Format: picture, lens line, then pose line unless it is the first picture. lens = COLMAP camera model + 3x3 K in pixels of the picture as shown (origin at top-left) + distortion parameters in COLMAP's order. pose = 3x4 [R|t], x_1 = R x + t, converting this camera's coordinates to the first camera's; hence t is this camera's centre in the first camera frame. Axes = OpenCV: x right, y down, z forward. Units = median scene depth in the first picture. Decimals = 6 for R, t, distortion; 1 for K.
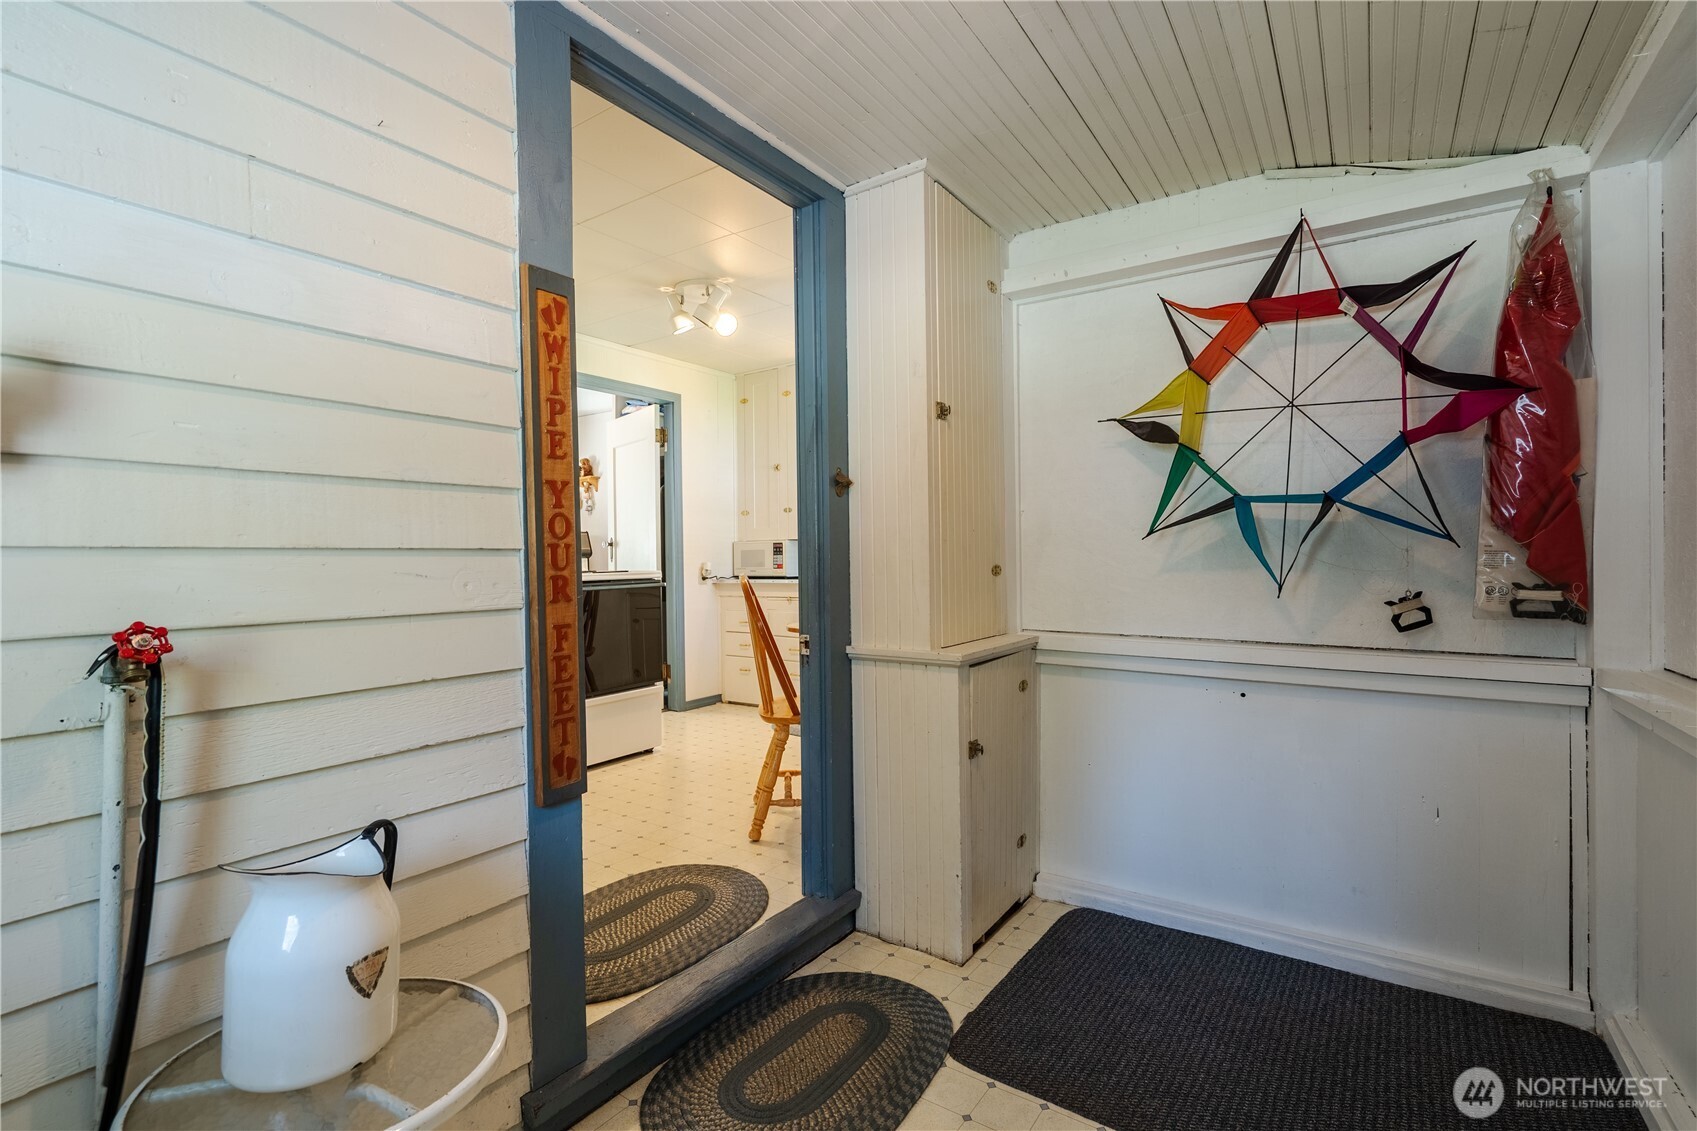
lens RADIAL K [[760.0, 0, 841.1], [0, 760.0, 551.5], [0, 0, 1]] dist [-0.010679, 0.003987]
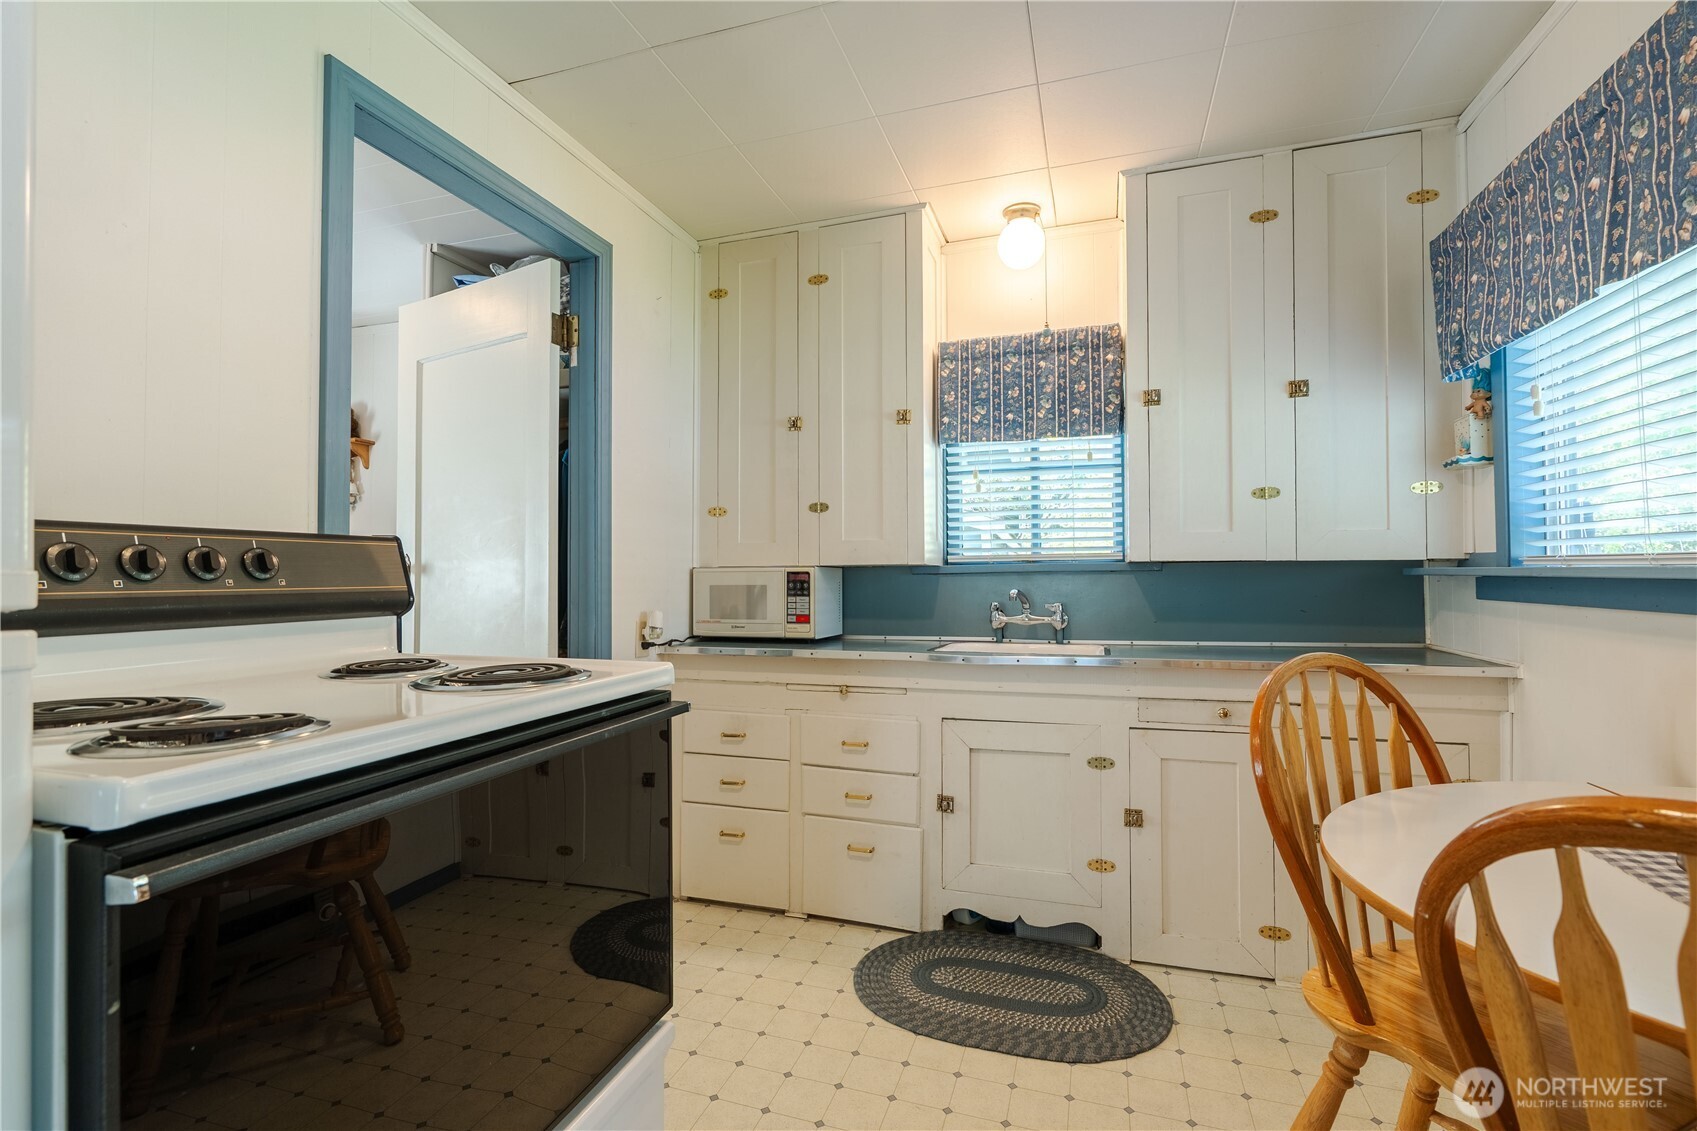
lens RADIAL K [[760.0, 0, 847.2], [0, 760.0, 565.2], [0, 0, 1]] dist [-0.010679, 0.003987]
pose [[0.955447, 0.021515, 0.294377, -0.198967], [-0.015334, 0.999611, -0.023288, -0.004723], [-0.294764, 0.017736, 0.955405, 0.505397]]
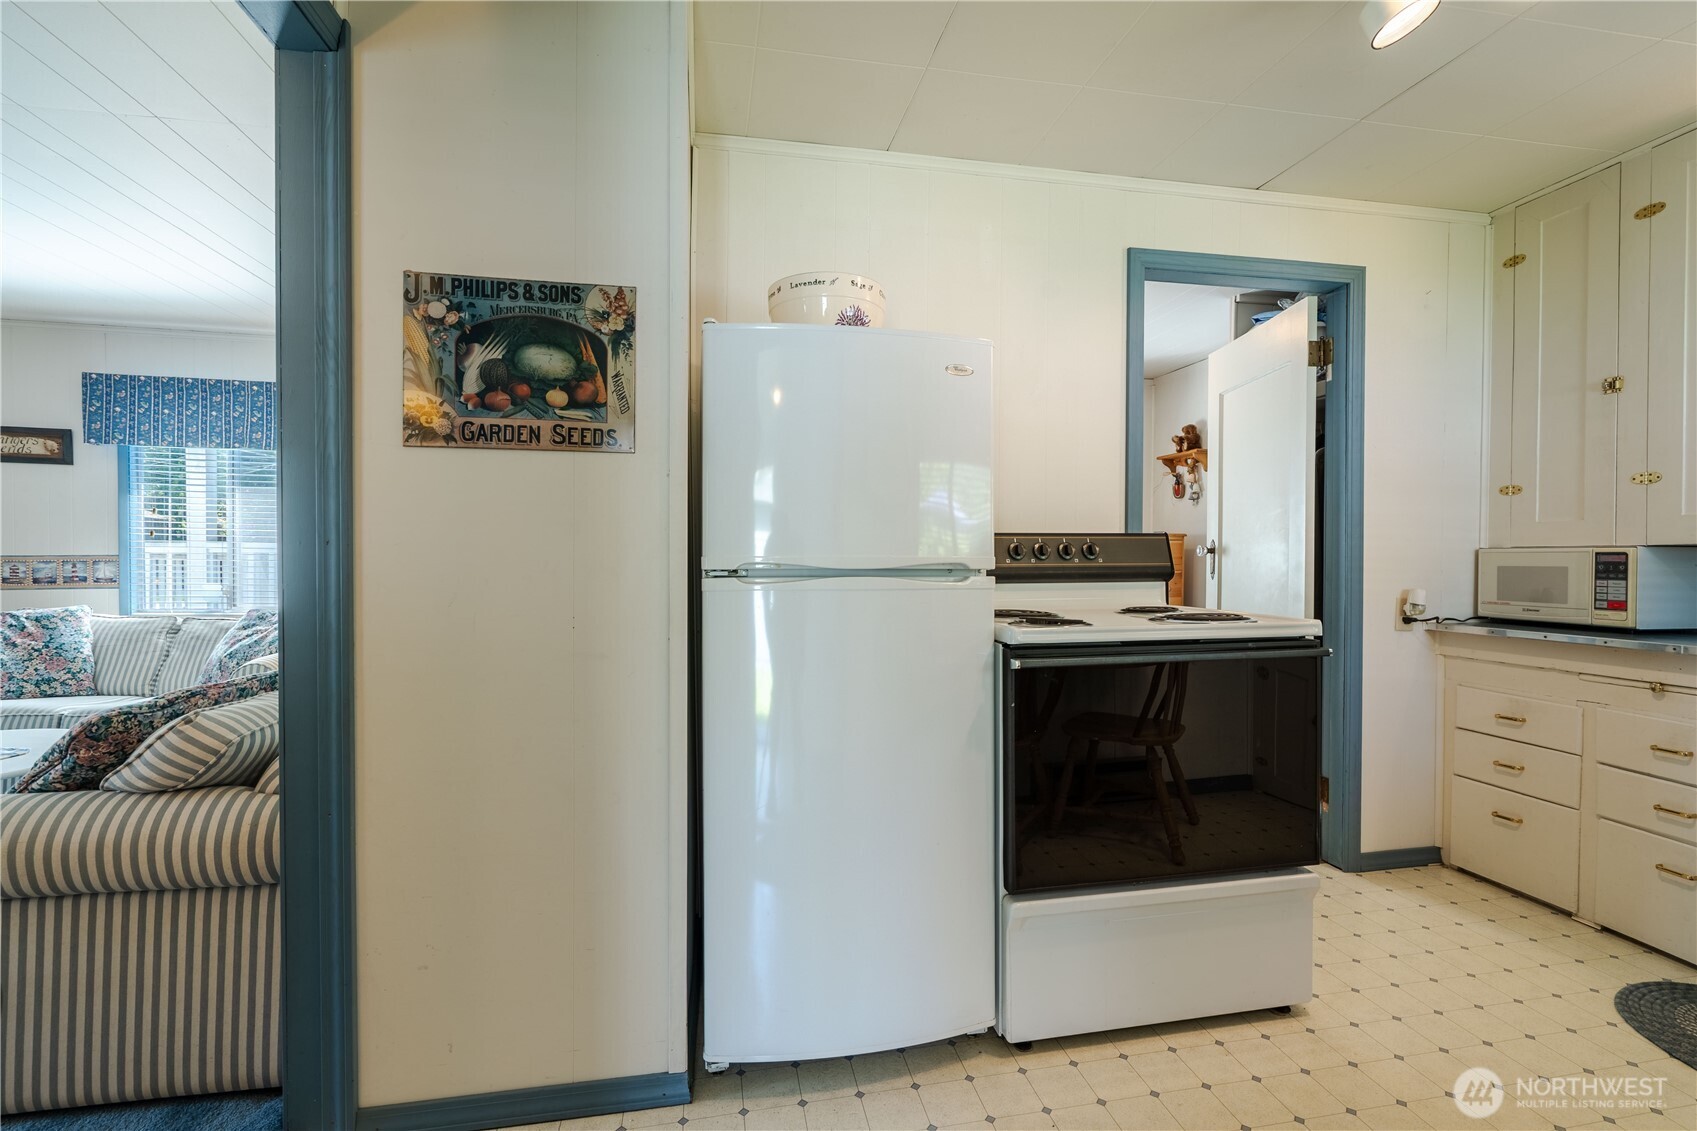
lens RADIAL K [[760.0, 0, 846.1], [0, 760.0, 564.1], [0, 0, 1]] dist [-0.010679, 0.003987]
pose [[0.714739, 0.027325, -0.698858, -0.093923], [-0.015081, 0.999606, 0.023661, -0.008389], [0.699229, -0.006371, 0.714869, 0.362091]]
